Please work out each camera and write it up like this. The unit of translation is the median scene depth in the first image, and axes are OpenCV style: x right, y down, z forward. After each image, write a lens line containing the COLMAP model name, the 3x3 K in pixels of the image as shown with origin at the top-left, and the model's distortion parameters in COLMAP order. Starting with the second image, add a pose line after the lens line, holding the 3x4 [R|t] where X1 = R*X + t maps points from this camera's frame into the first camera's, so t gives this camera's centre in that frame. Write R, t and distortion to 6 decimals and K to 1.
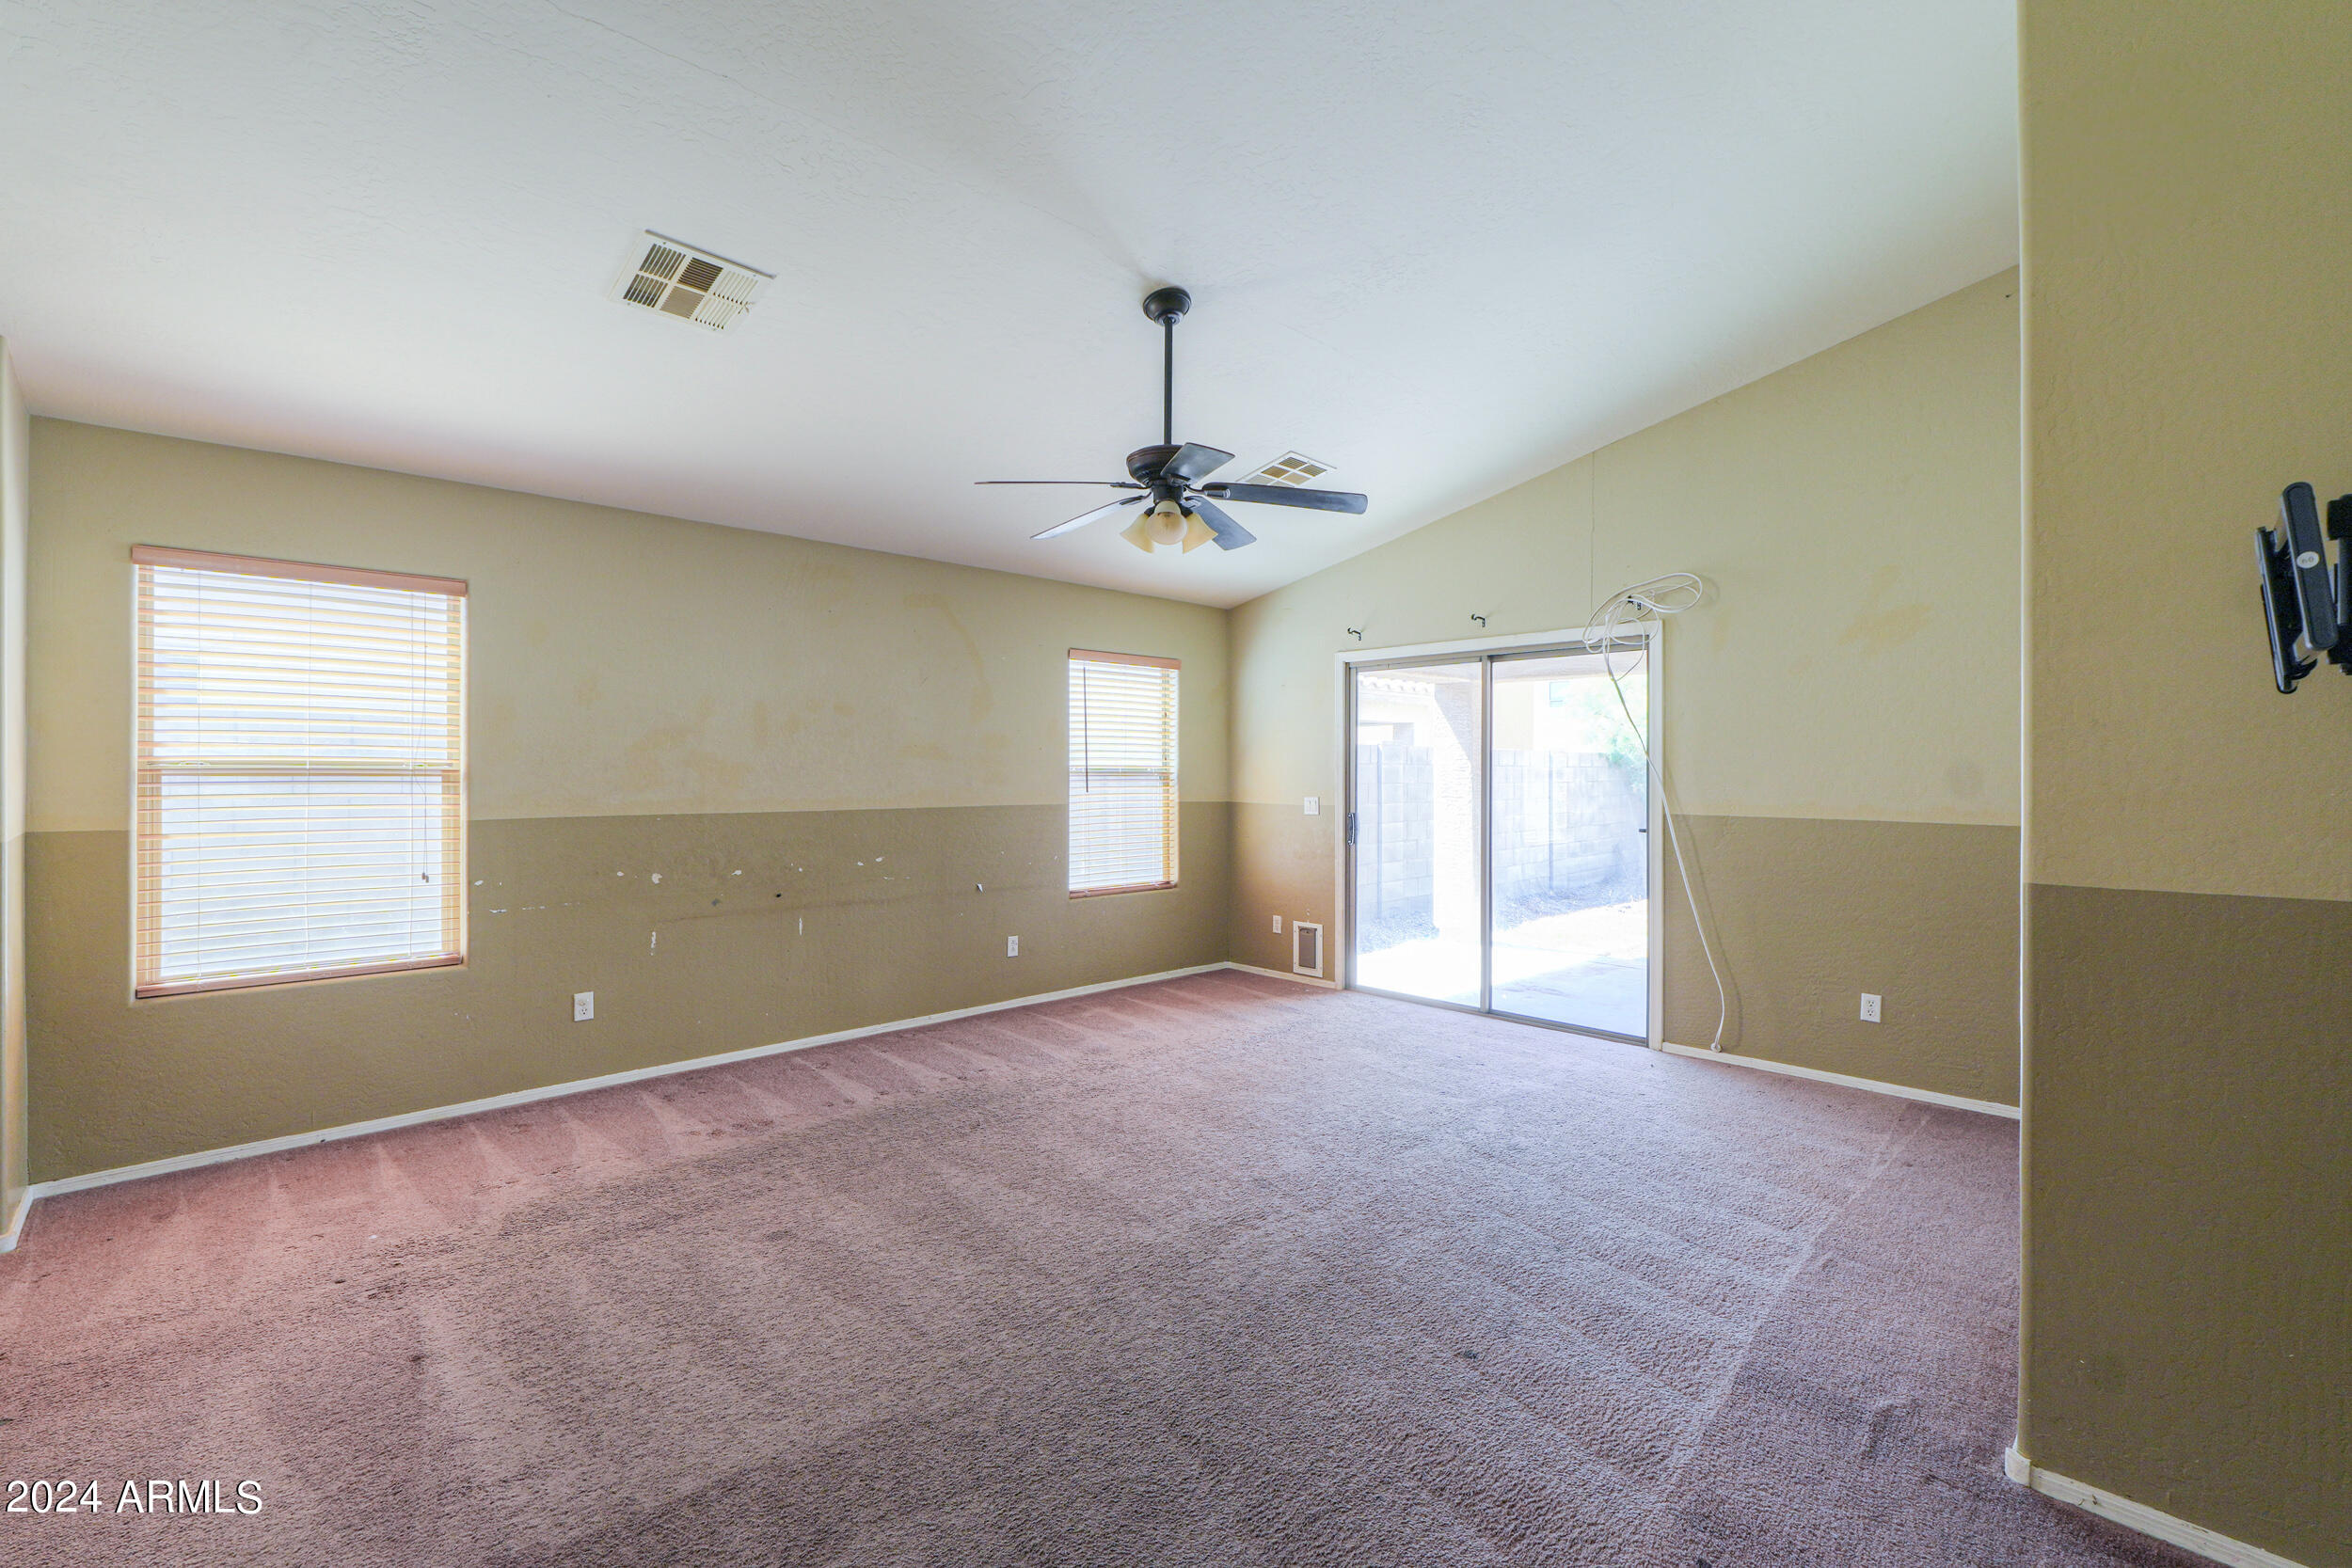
lens RADIAL K [[994.6, 0, 1176.7], [0, 994.6, 772.3], [0, 0, 1]] dist [-0.006100, 0.000403]
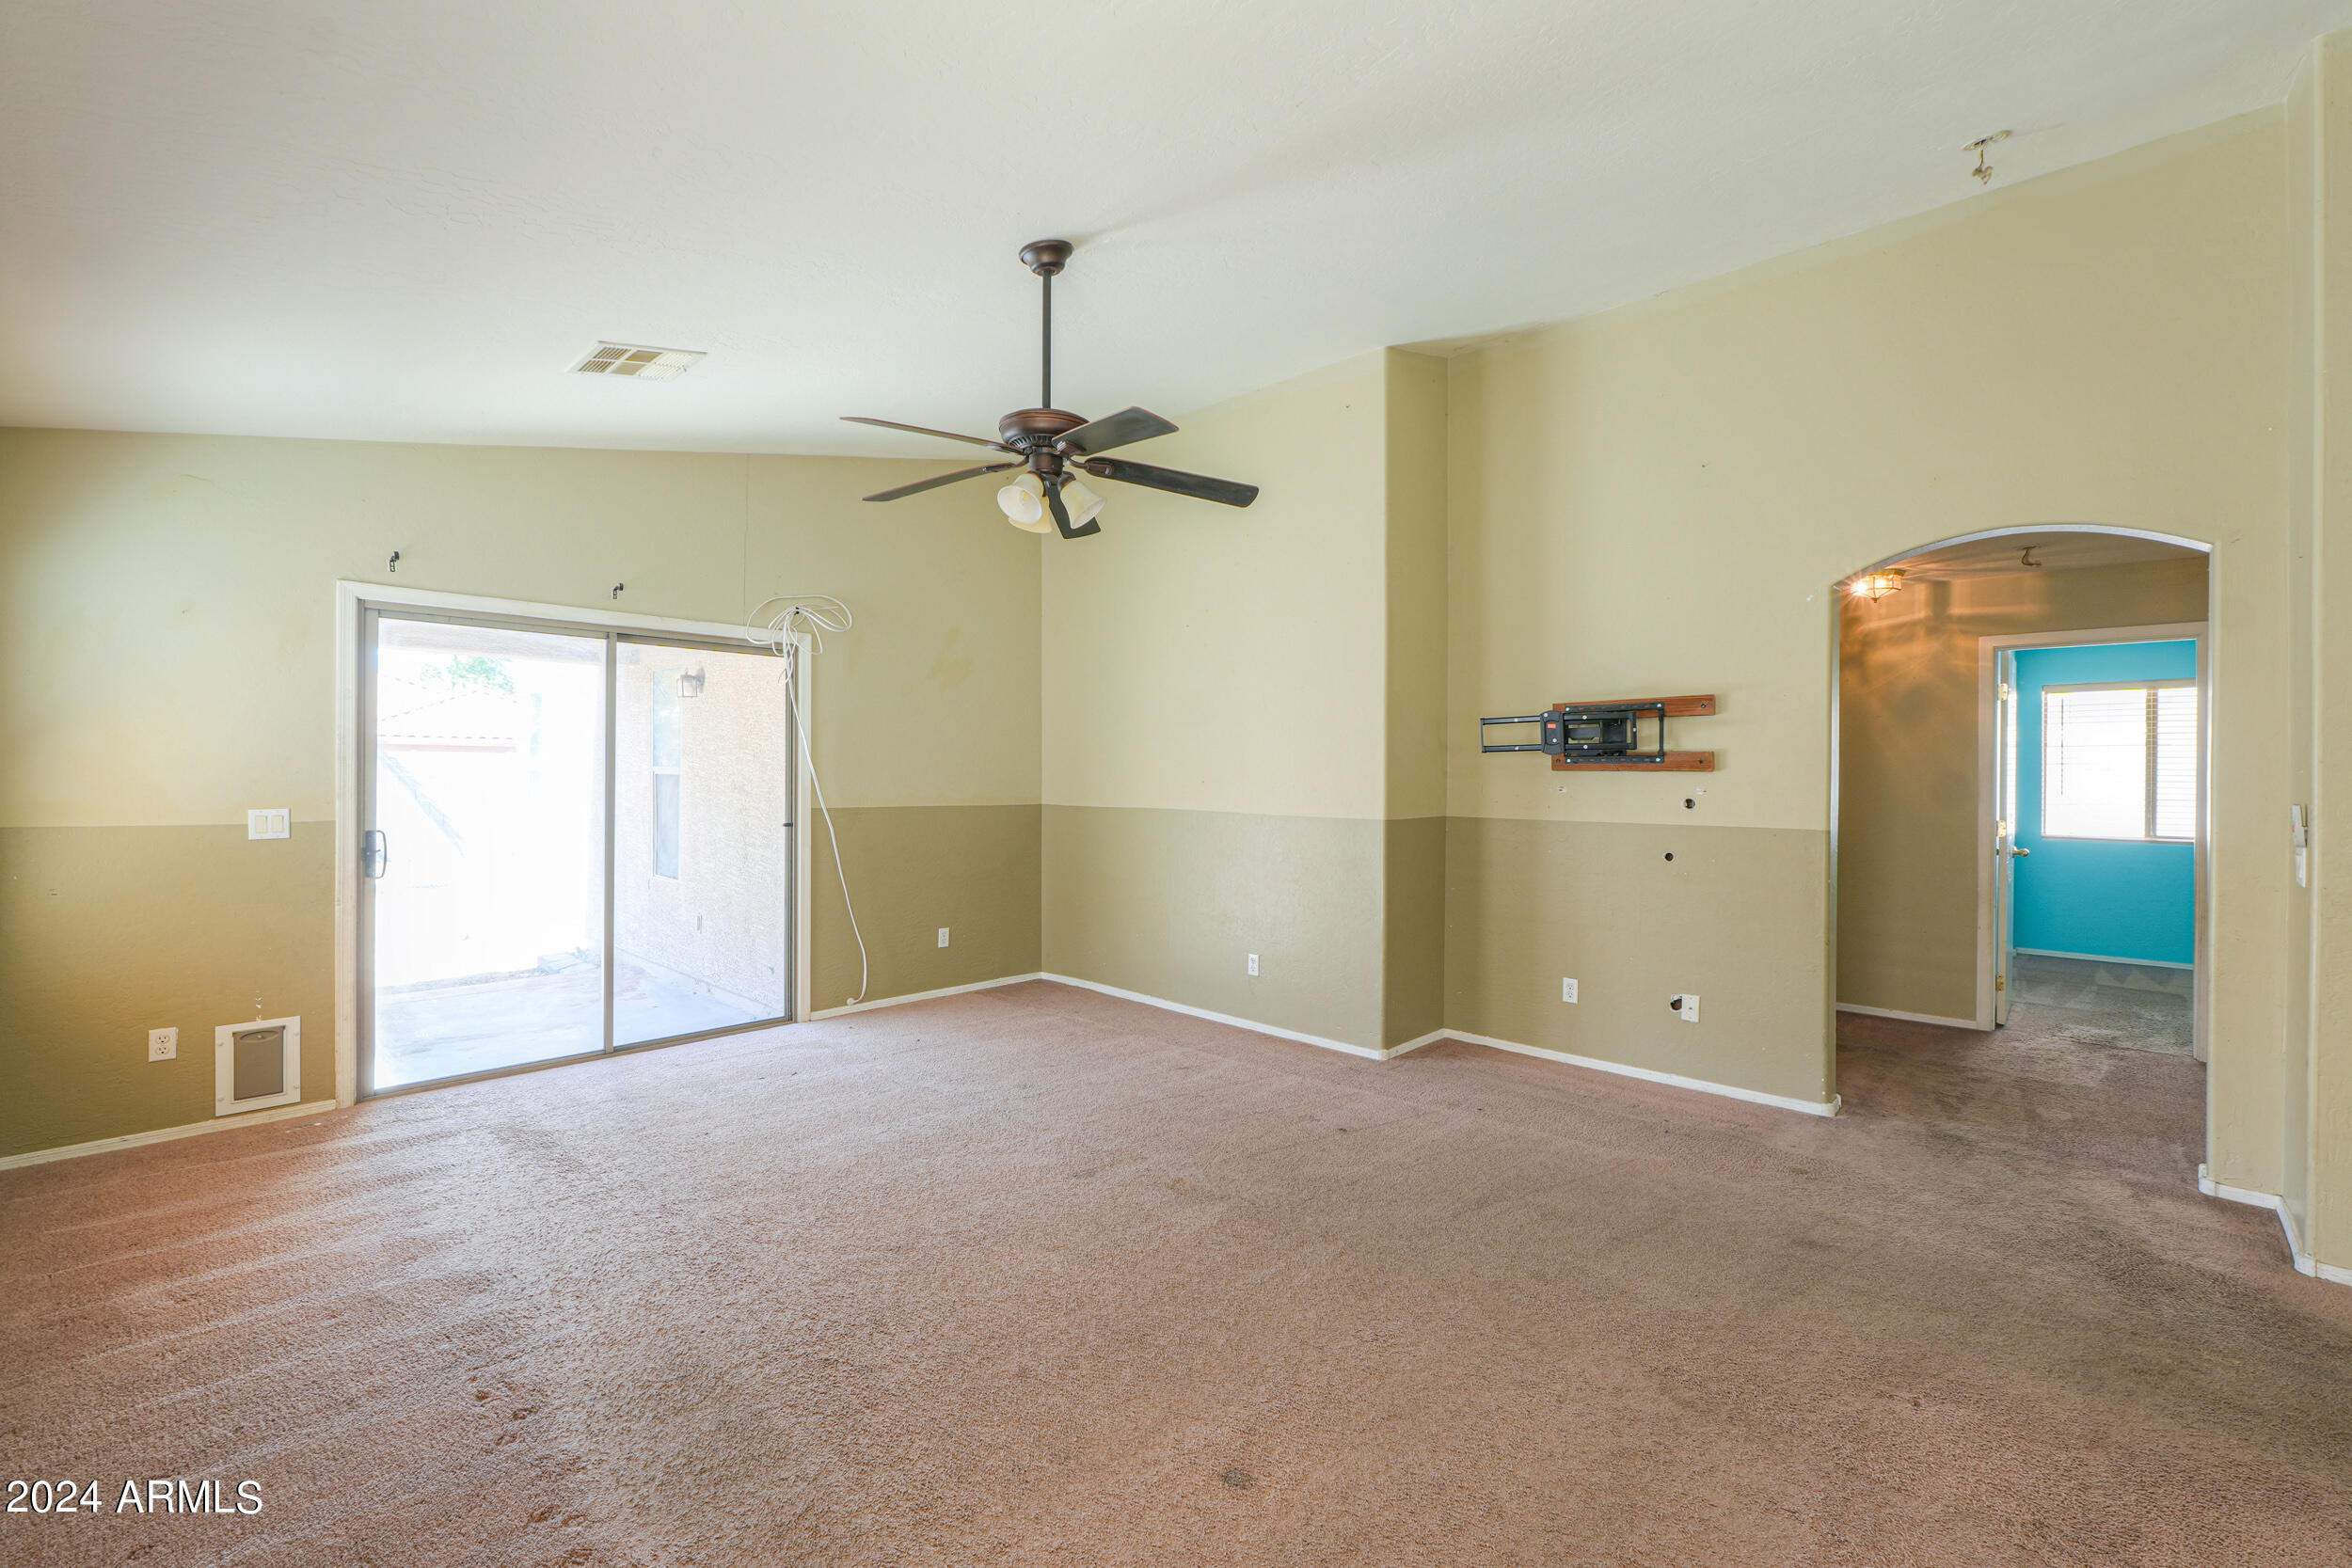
lens RADIAL K [[994.6, 0, 1167.6], [0, 994.6, 779.5], [0, 0, 1]] dist [-0.006100, 0.000403]
pose [[-0.034036, -0.008855, 0.999381, -0.547124], [-0.007633, 0.999934, 0.008600, -0.002678], [-0.999391, -0.007336, -0.034101, 0.552569]]
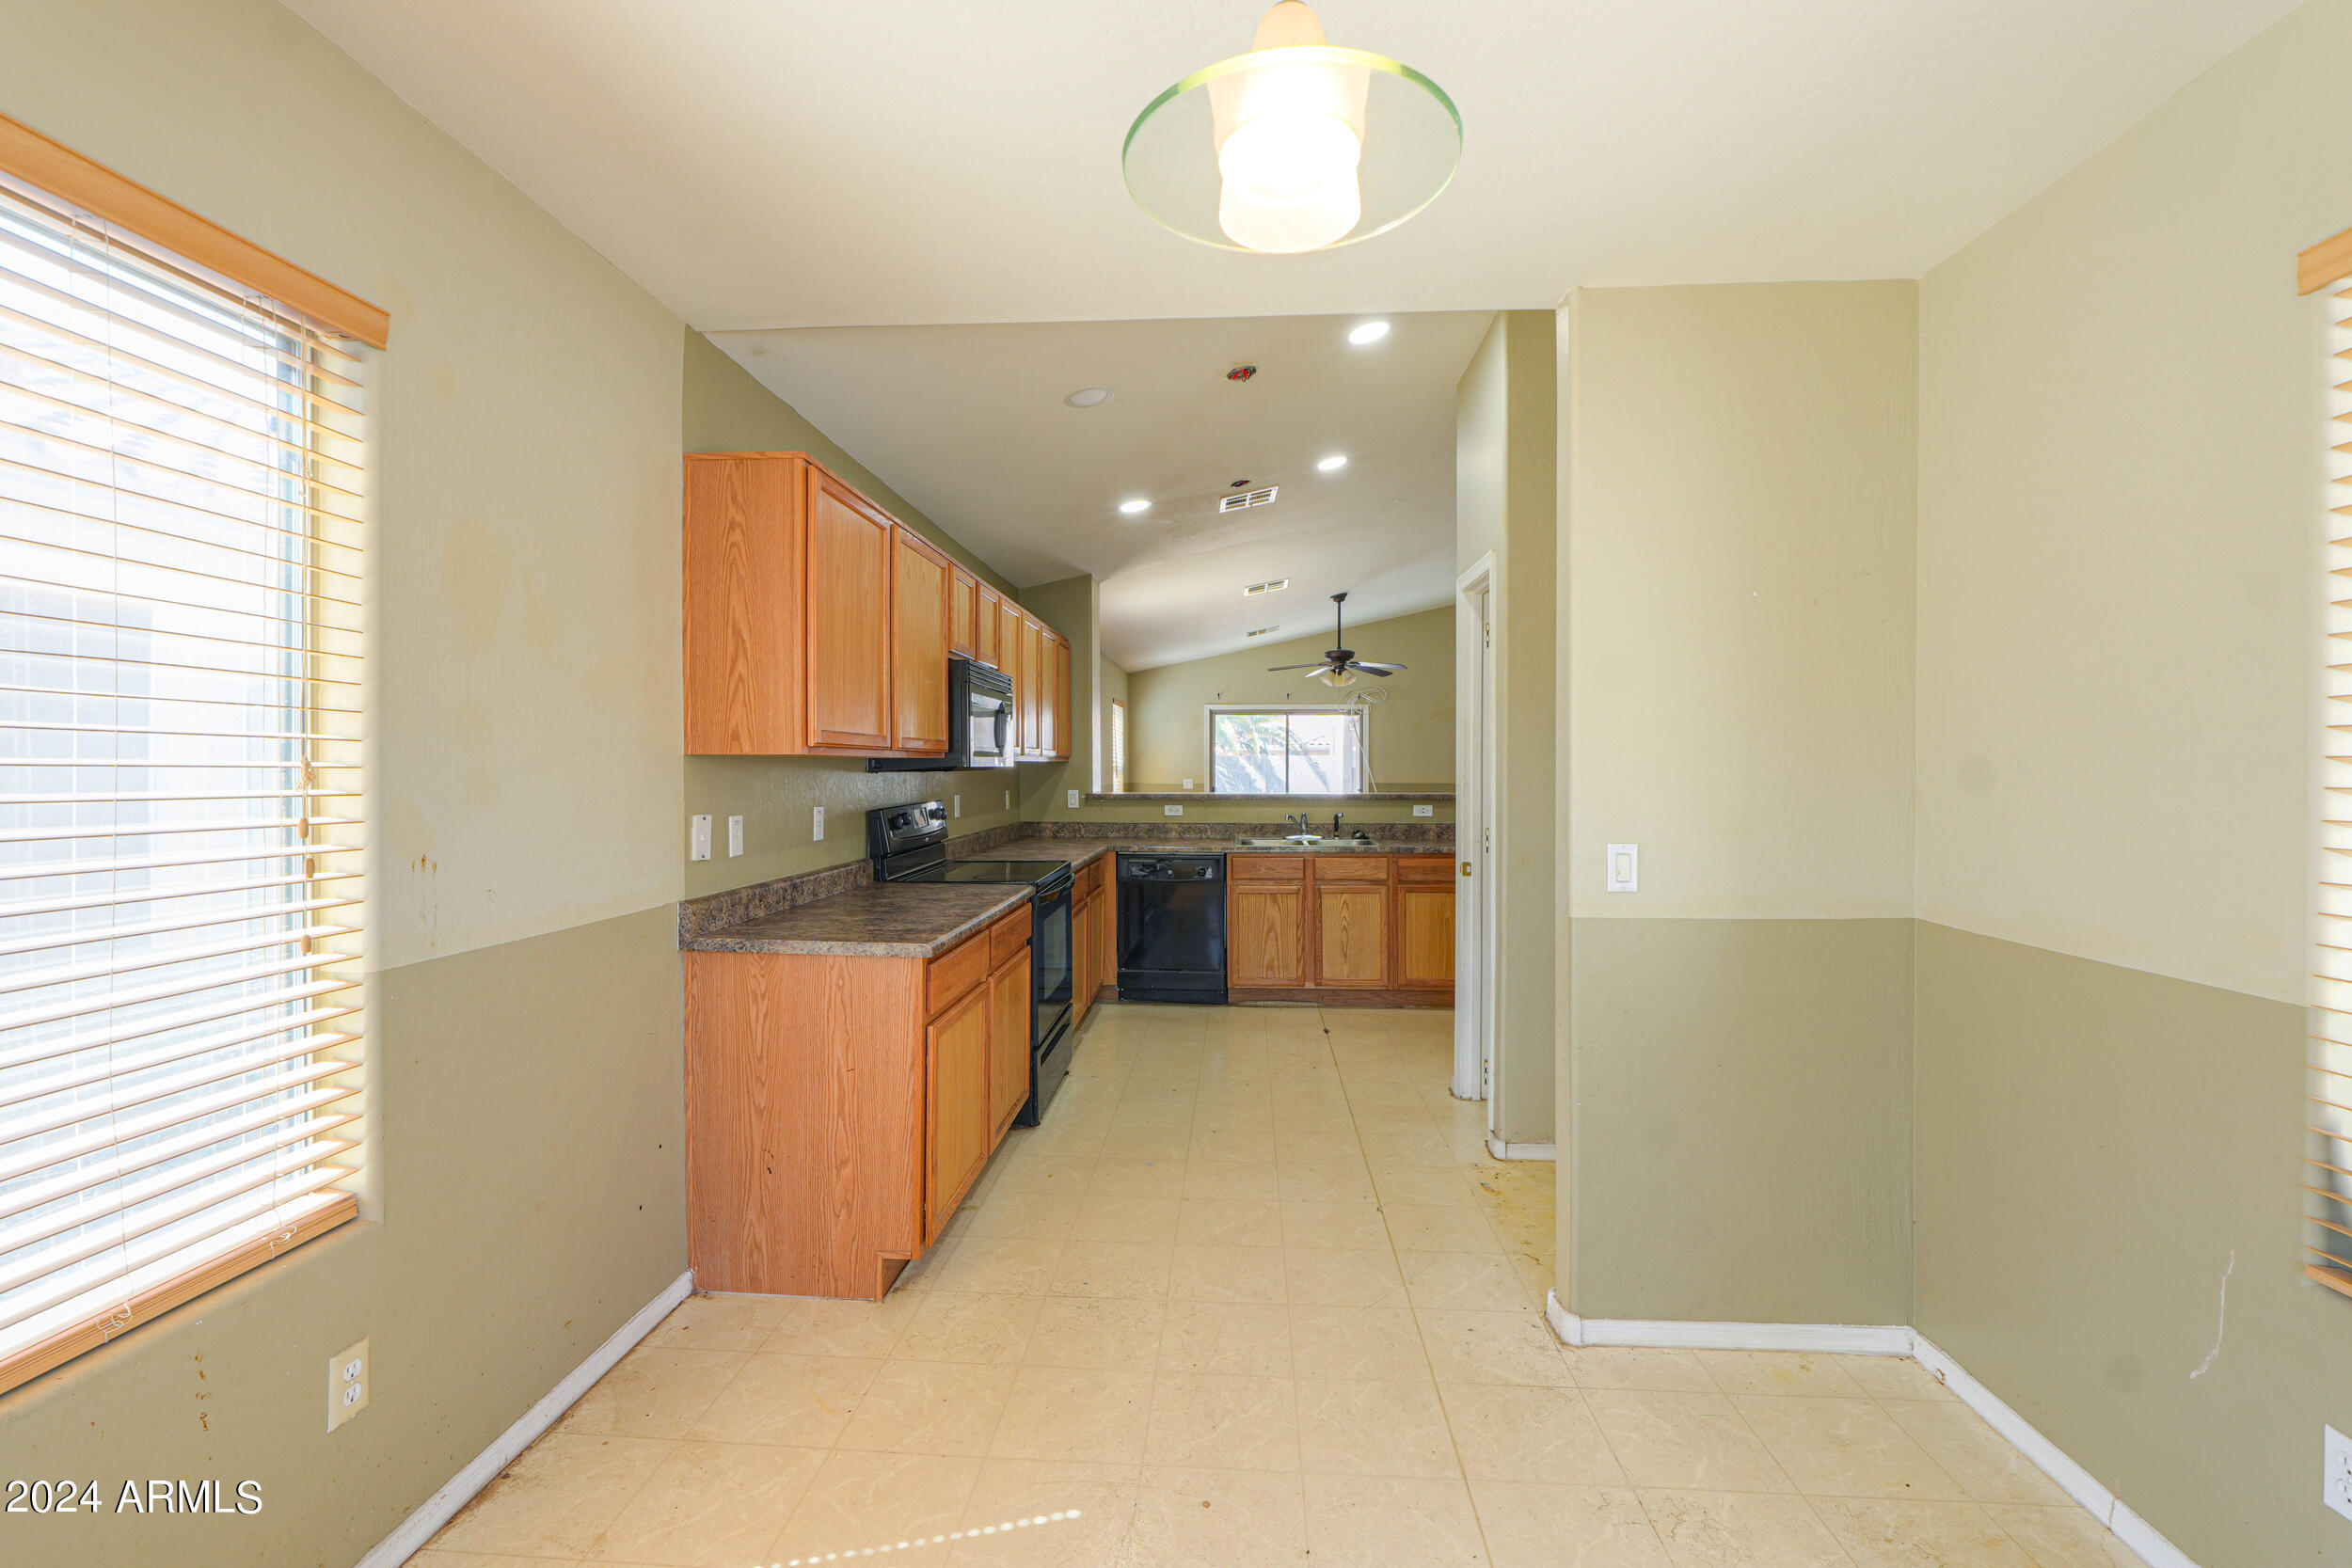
lens RADIAL K [[994.6, 0, 1129.8], [0, 994.6, 771.2], [0, 0, 1]] dist [-0.006100, 0.000403]
pose [[0.772624, -0.004202, 0.634850, -1.319646], [0.000179, 0.999980, 0.006400, -0.003112], [-0.634864, -0.004831, 0.772609, -0.448241]]
